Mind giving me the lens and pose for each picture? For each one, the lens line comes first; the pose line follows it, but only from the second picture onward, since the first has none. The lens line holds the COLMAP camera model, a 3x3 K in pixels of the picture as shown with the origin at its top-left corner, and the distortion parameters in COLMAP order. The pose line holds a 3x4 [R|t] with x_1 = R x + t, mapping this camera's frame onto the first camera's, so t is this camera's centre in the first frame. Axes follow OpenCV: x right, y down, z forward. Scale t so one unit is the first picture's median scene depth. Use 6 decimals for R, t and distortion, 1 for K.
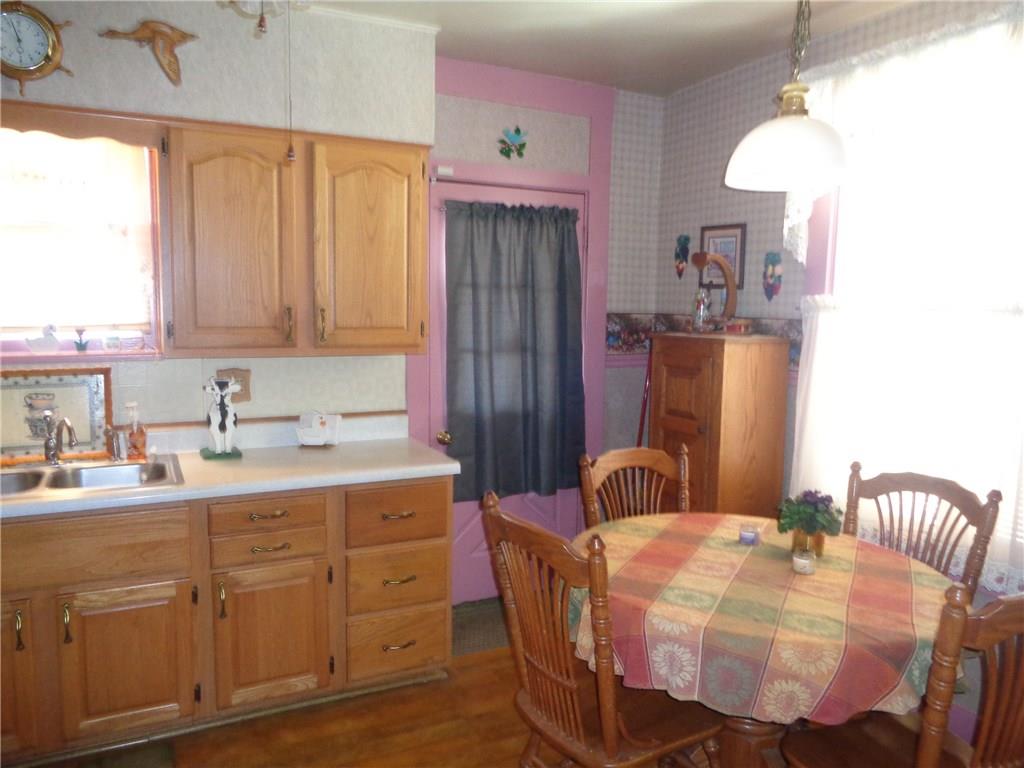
lens RADIAL K [[774.8, 0, 512.0], [0, 774.8, 384.0], [0, 0, 1]] dist [0.005370, 0.001701]
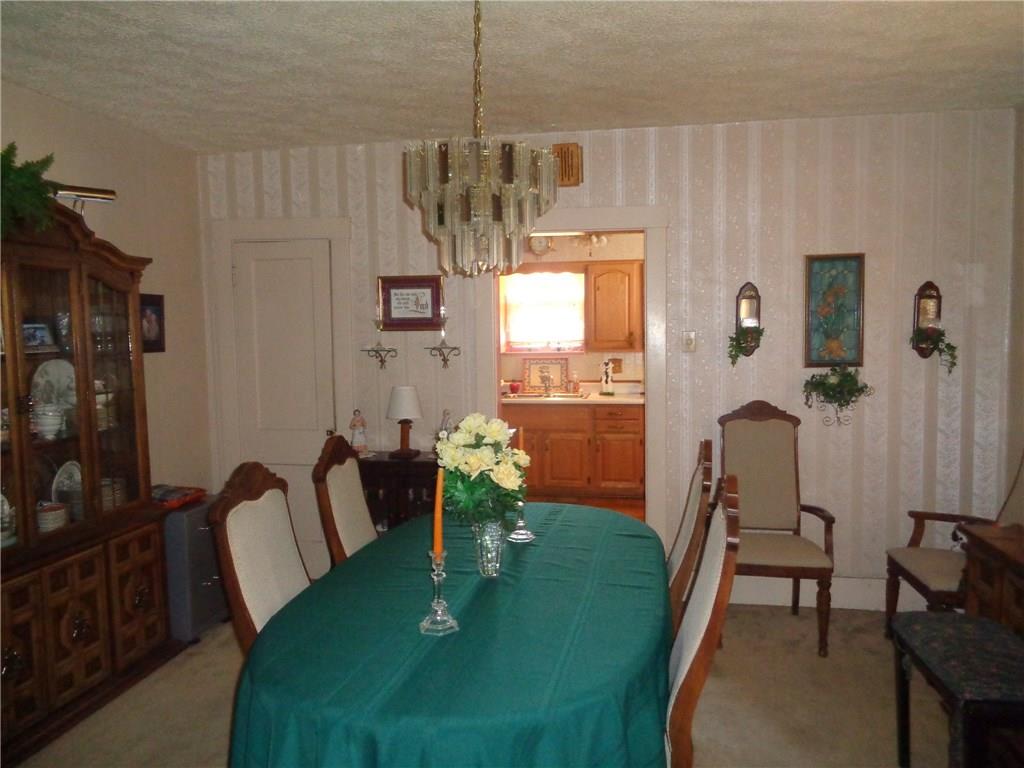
lens RADIAL K [[800.3, 0, 495.7], [0, 800.3, 379.3], [0, 0, 1]] dist [0.039355, -0.006118]
pose [[0.799190, 0.018616, -0.600790, 0.890568], [-0.039857, 0.998962, -0.022064, 0.121509], [0.599756, 0.041579, 0.799102, -1.262569]]
